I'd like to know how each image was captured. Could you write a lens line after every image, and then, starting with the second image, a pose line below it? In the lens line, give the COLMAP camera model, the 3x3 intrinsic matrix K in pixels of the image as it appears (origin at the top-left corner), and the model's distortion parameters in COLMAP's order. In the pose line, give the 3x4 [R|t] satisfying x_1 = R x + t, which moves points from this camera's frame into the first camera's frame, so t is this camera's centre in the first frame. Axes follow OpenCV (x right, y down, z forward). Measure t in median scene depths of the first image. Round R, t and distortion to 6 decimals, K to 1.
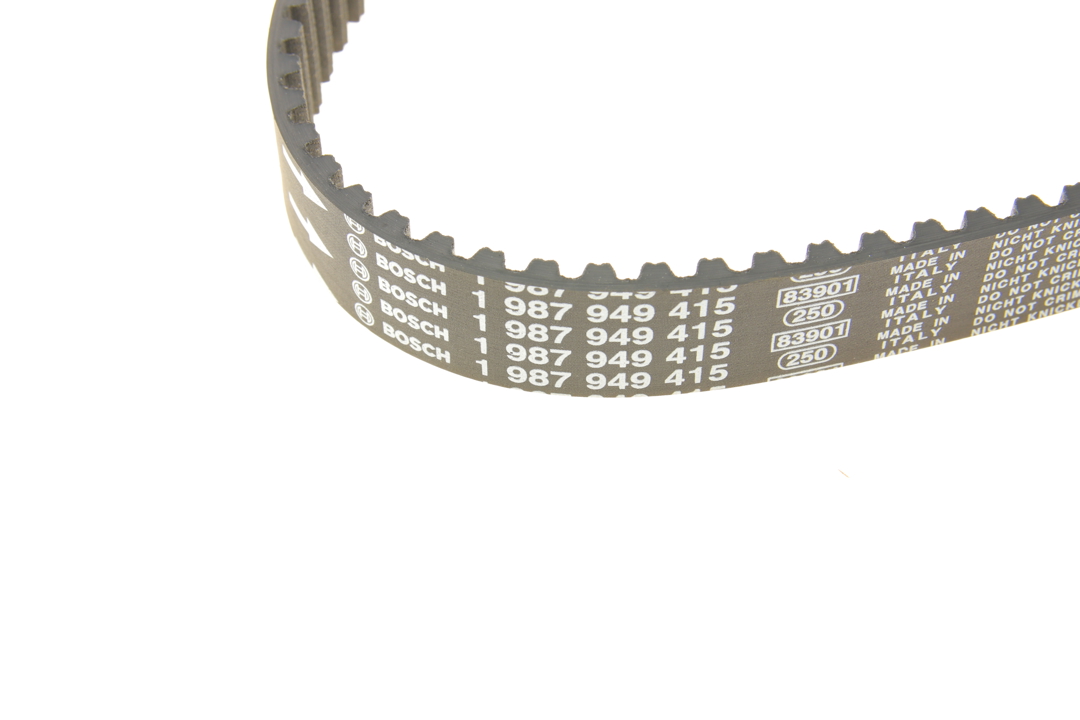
lens RADIAL K [[2520.6, 0, 539.5], [0, 2520.6, 357.6], [0, 0, 1]] dist [0.025278, 0.000000]
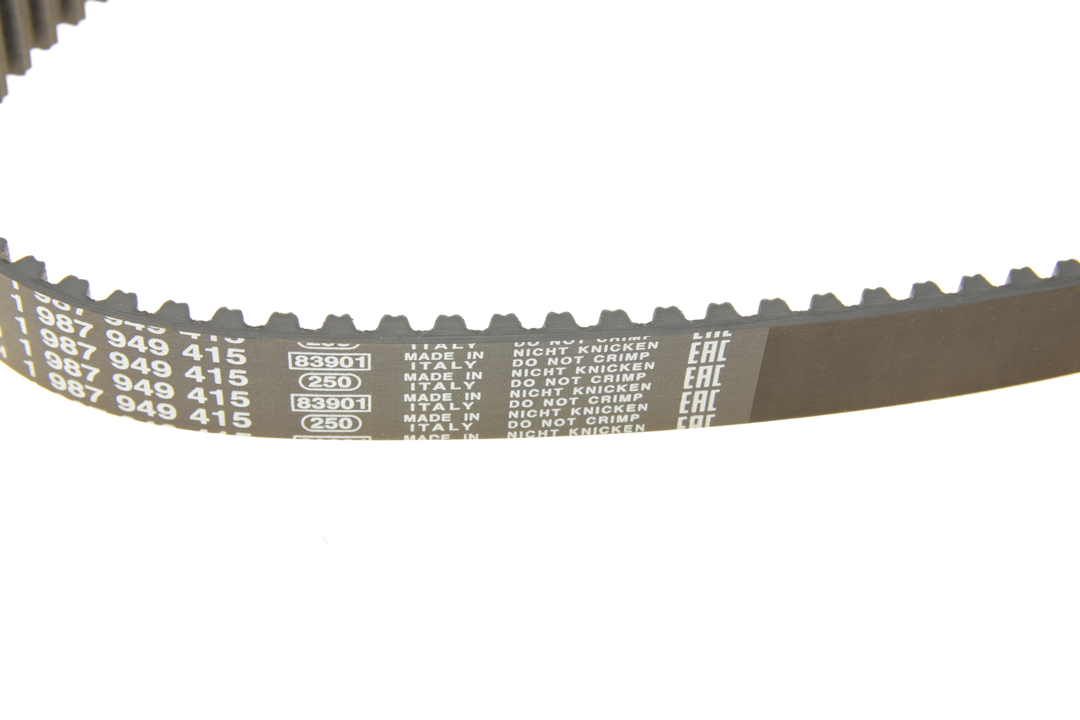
lens RADIAL K [[2520.6, 0, 539.7], [0, 2520.6, 362.3], [0, 0, 1]] dist [0.025278, 0.000000]
pose [[0.959144, 0.203913, -0.196118, 0.387493], [-0.204149, 0.978751, 0.019234, -0.062146], [0.195872, 0.021590, 0.980392, 0.014419]]
